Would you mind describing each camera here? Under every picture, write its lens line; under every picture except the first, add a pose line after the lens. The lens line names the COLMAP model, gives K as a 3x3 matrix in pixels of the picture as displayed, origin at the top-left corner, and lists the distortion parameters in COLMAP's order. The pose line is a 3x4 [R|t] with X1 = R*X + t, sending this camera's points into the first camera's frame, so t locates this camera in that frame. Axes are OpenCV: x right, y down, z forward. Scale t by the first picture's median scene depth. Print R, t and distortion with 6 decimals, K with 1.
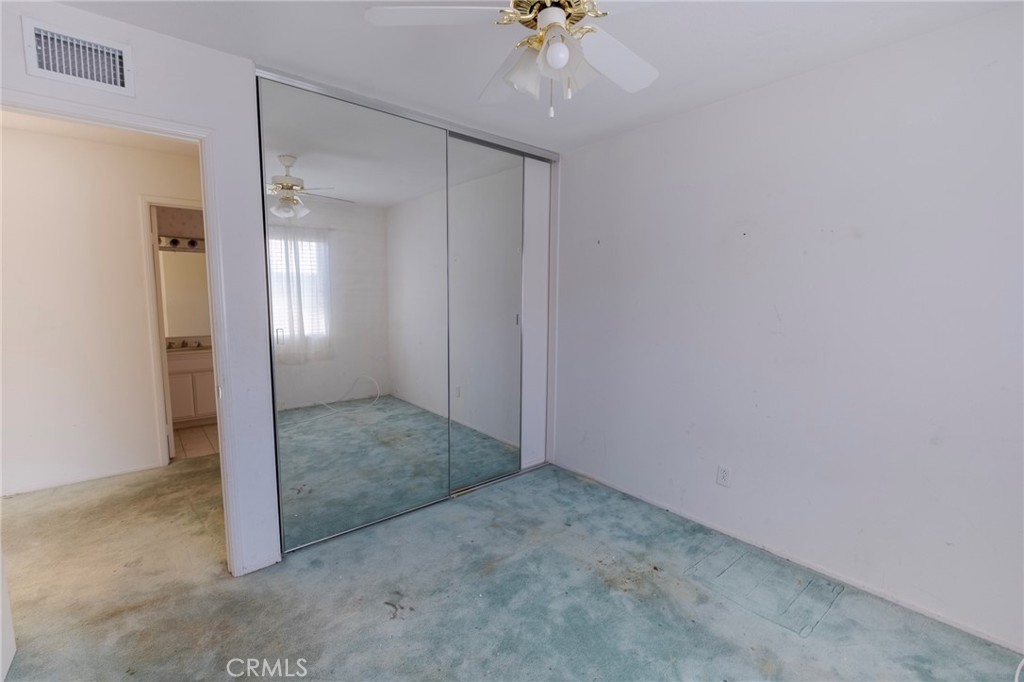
lens RADIAL K [[436.4, 0, 512.0], [0, 436.4, 341.0], [0, 0, 1]] dist [0.001017, 0.000102]
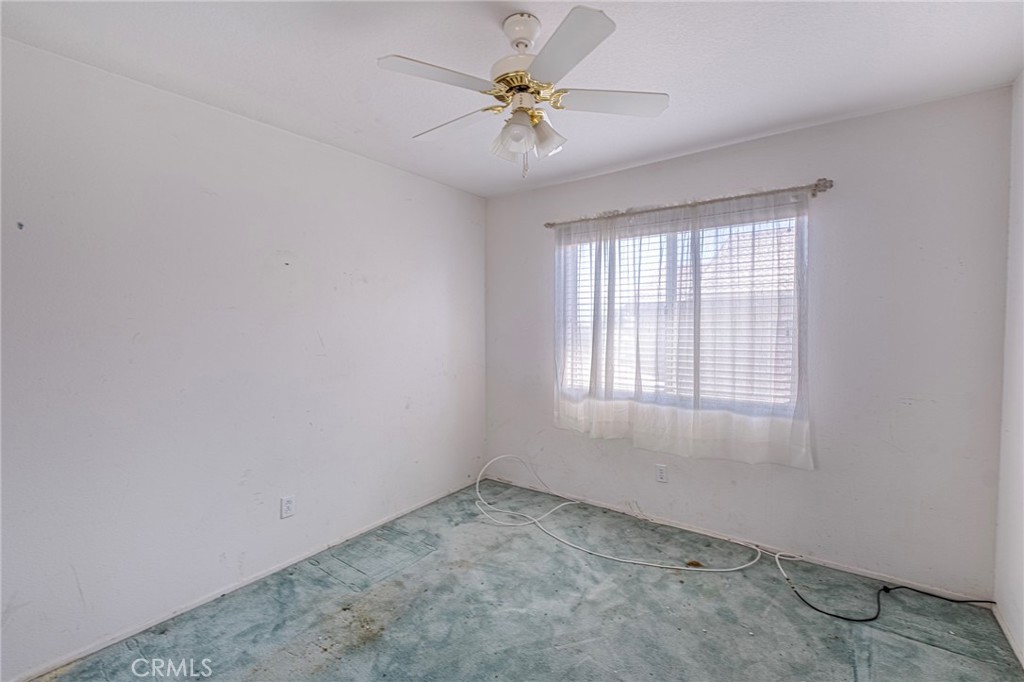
lens RADIAL K [[436.4, 0, 512.0], [0, 436.4, 341.0], [0, 0, 1]] dist [0.001017, 0.000102]
pose [[-0.242496, -0.038353, 0.969394, -0.660661], [0.084746, 0.994561, 0.060548, -0.097503], [-0.966444, 0.096835, -0.237927, 0.790864]]
